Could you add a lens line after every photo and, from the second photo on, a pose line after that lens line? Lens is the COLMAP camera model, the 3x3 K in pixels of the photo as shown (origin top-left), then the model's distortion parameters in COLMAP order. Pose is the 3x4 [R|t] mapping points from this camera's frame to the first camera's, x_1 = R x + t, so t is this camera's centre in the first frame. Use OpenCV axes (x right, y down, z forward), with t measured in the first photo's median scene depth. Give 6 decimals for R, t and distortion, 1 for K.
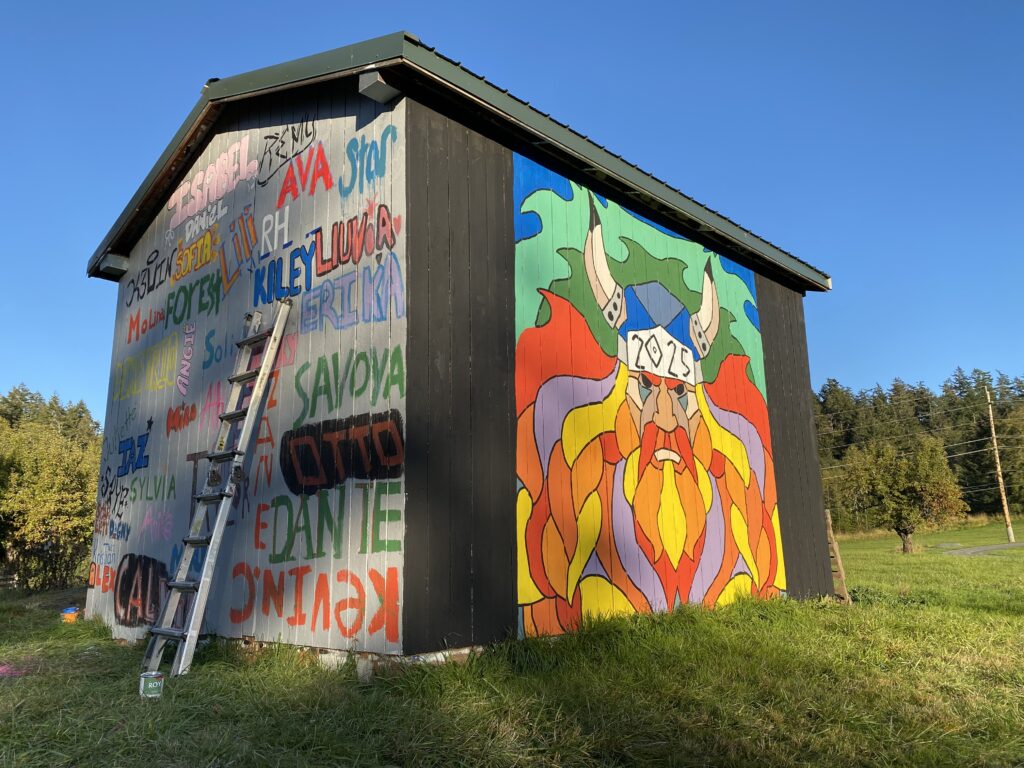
lens RADIAL K [[788.4, 0, 512.0], [0, 788.4, 372.2], [0, 0, 1]] dist [0.075799, -0.085378]
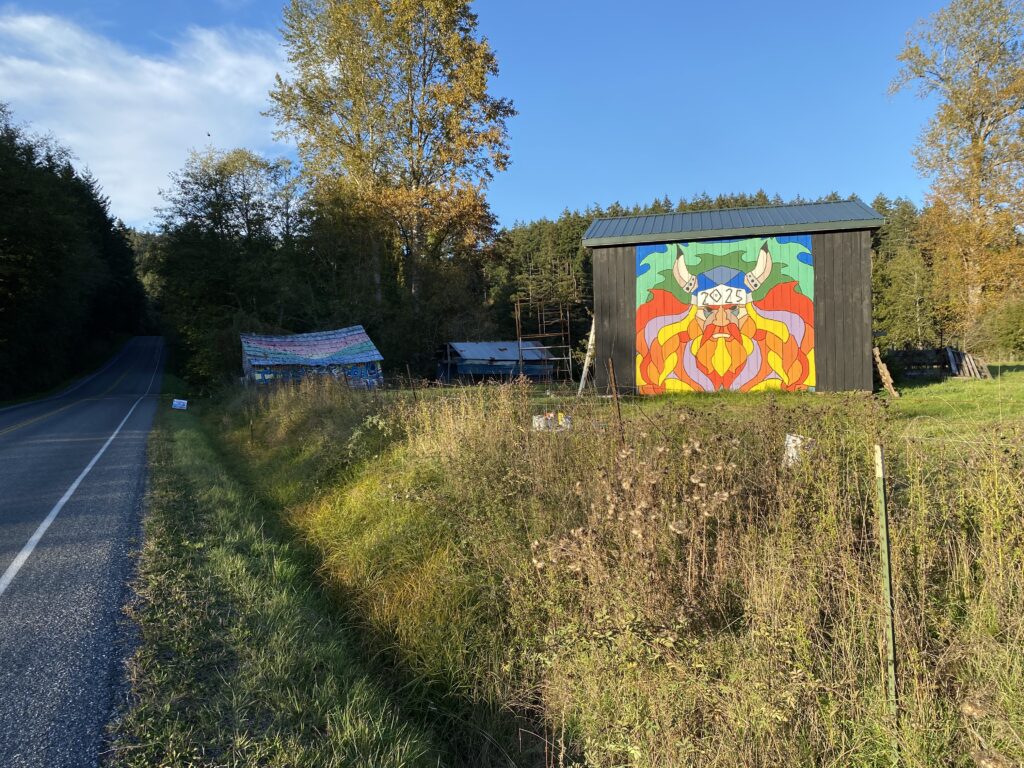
lens RADIAL K [[760.0, 0, 511.2], [0, 760.0, 380.1], [0, 0, 1]] dist [0.108906, -0.145090]
pose [[0.512450, 0.026385, -0.858312, 2.030574], [0.205619, 0.966680, 0.152479, -0.284773], [0.833736, -0.254623, 0.489950, -0.878310]]
